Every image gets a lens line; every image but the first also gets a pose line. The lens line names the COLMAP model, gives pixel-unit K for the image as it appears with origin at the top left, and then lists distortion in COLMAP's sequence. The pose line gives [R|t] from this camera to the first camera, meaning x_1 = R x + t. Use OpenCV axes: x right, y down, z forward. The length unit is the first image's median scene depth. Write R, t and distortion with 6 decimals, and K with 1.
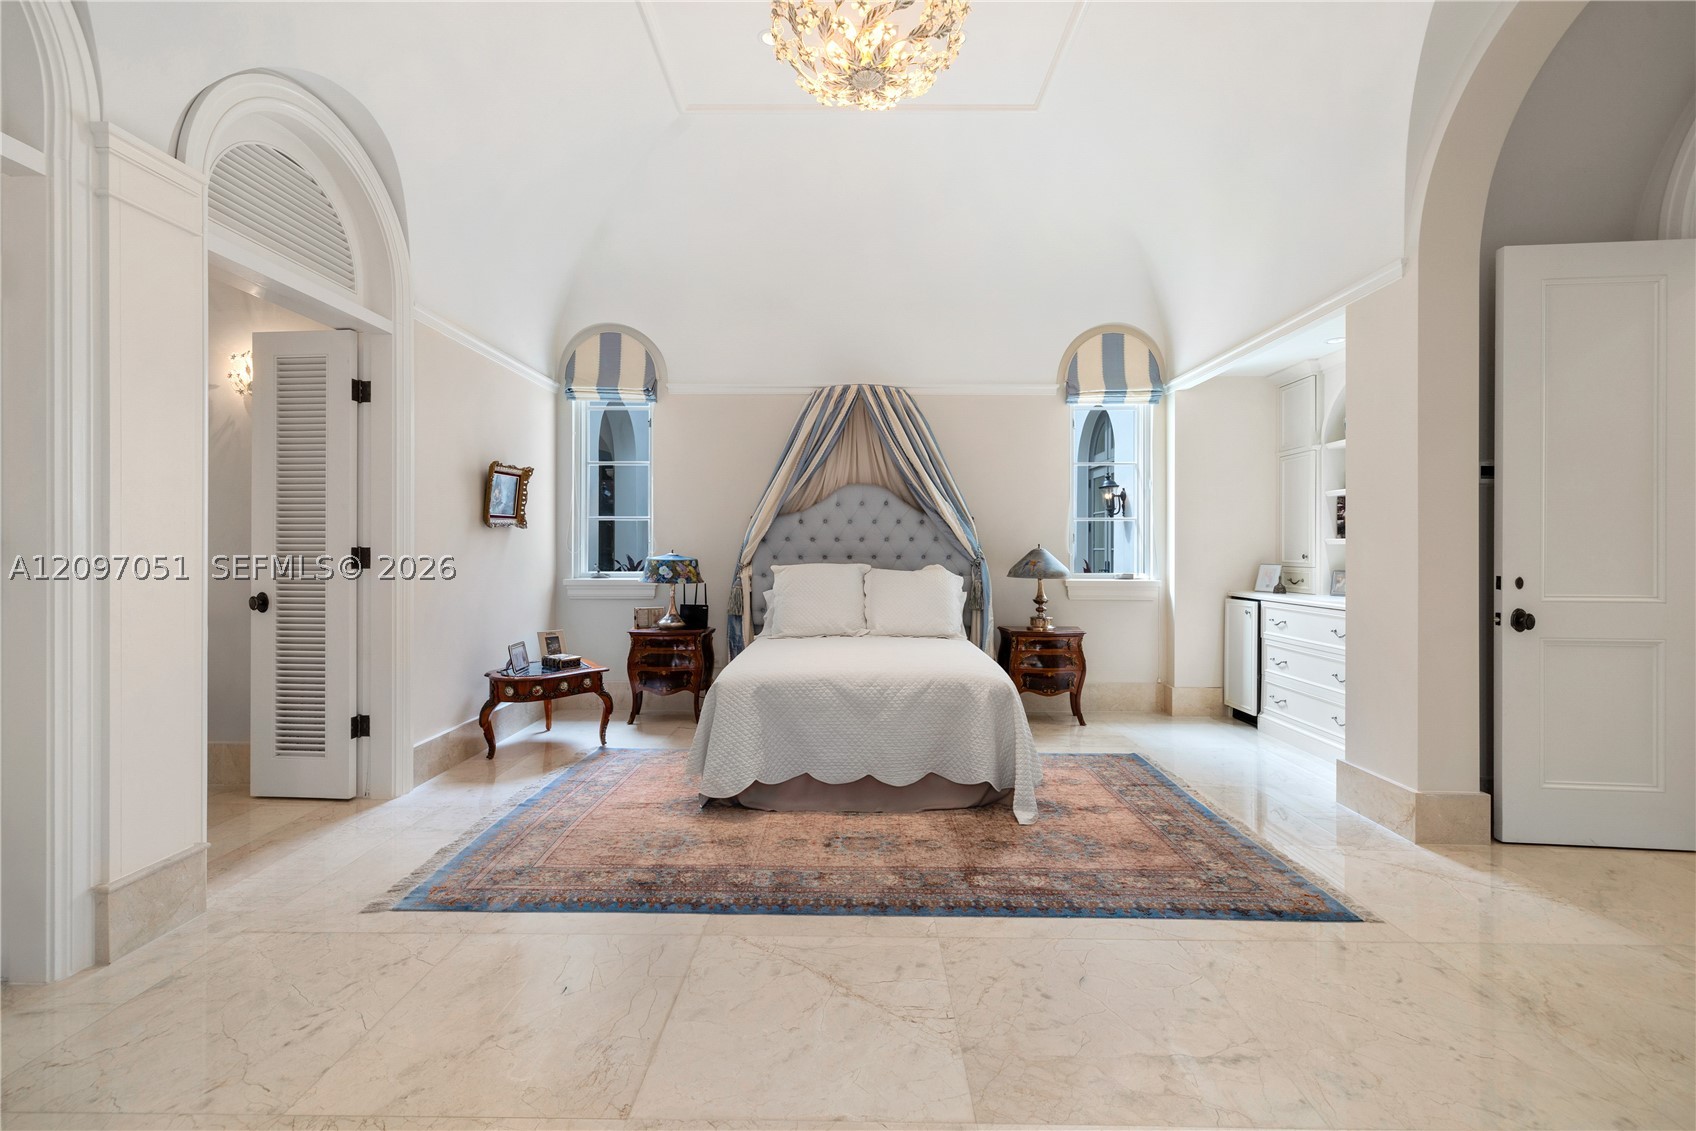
lens RADIAL K [[725.8, 0, 838.5], [0, 725.8, 545.8], [0, 0, 1]] dist [0.000408, -0.000127]
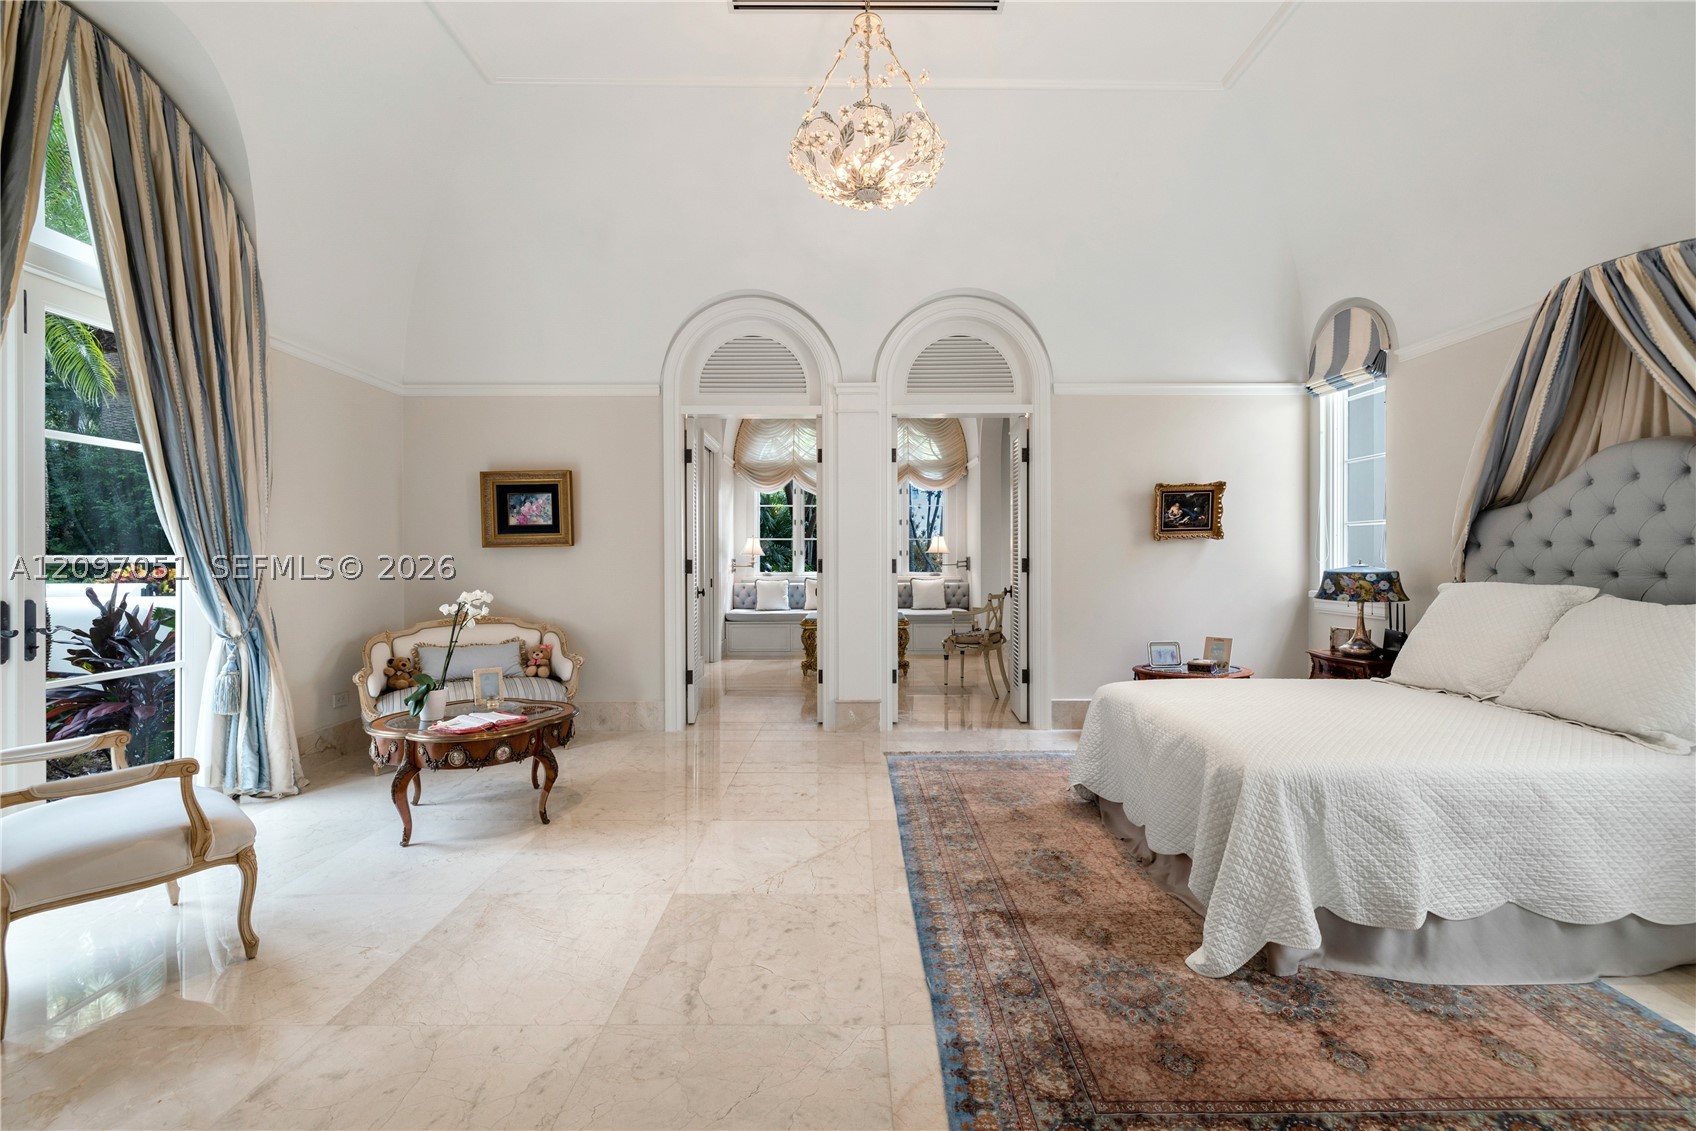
lens RADIAL K [[715.5, 0, 852.6], [0, 715.5, 553.4], [0, 0, 1]] dist [0.000953, 0.000400]
pose [[0.030013, -0.005713, -0.999533, 0.762118], [0.007530, 0.999957, -0.005489, -0.002582], [0.999521, -0.007362, 0.030055, 0.549403]]
